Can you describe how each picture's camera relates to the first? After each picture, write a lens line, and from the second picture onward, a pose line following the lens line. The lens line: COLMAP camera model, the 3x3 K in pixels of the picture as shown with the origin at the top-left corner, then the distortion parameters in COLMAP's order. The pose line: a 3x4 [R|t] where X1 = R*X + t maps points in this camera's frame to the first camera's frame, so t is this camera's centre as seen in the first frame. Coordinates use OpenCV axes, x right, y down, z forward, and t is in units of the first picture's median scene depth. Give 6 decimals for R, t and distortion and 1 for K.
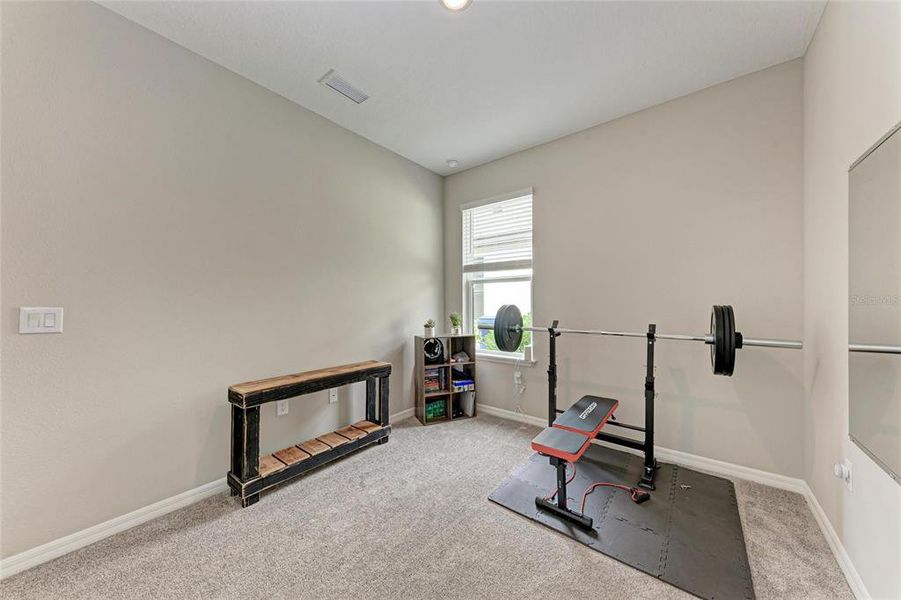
lens RADIAL K [[311.7, 0, 453.6], [0, 311.7, 303.5], [0, 0, 1]] dist [0.008512, -0.004207]
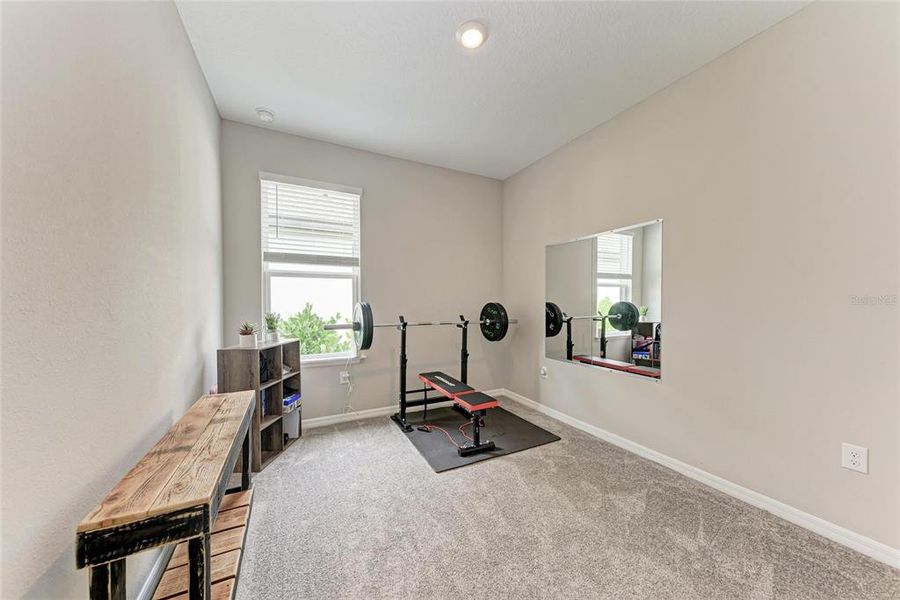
lens RADIAL K [[311.4, 0, 453.1], [0, 311.4, 303.5], [0, 0, 1]] dist [0.008512, -0.004207]
pose [[0.410158, -0.003492, 0.912008, -0.535677], [0.001573, 0.999994, 0.003121, 0.004174], [-0.912013, 0.000154, 0.410161, 0.287561]]
